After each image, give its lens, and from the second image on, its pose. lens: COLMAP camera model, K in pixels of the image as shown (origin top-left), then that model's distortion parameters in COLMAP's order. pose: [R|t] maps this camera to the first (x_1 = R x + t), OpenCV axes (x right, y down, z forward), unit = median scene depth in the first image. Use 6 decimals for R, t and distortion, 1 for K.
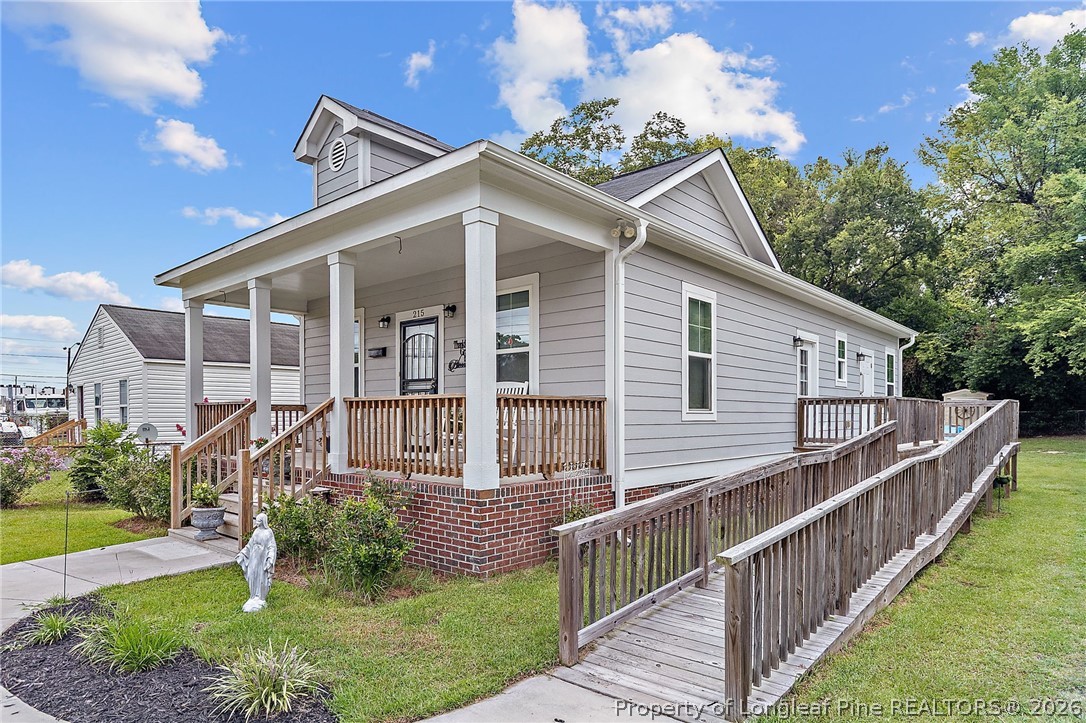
lens RADIAL K [[633.0, 0, 542.6], [0, 633.0, 422.2], [0, 0, 1]] dist [0.000341, 0.000321]
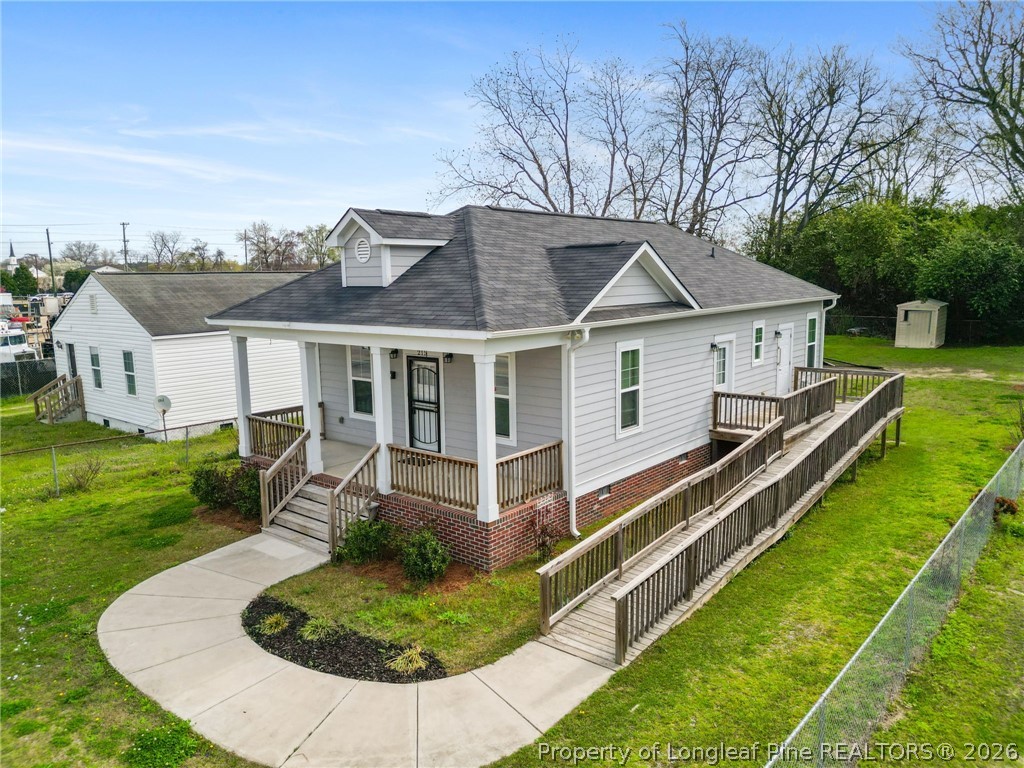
lens RADIAL K [[711.5, 0, 512.0], [0, 711.5, 384.0], [0, 0, 1]] dist [0.076891, -0.000144]
pose [[0.999485, -0.019708, 0.025338, -0.059804], [0.016034, 0.990330, 0.137806, -0.404044], [-0.027809, -0.137328, 0.990135, -0.646913]]
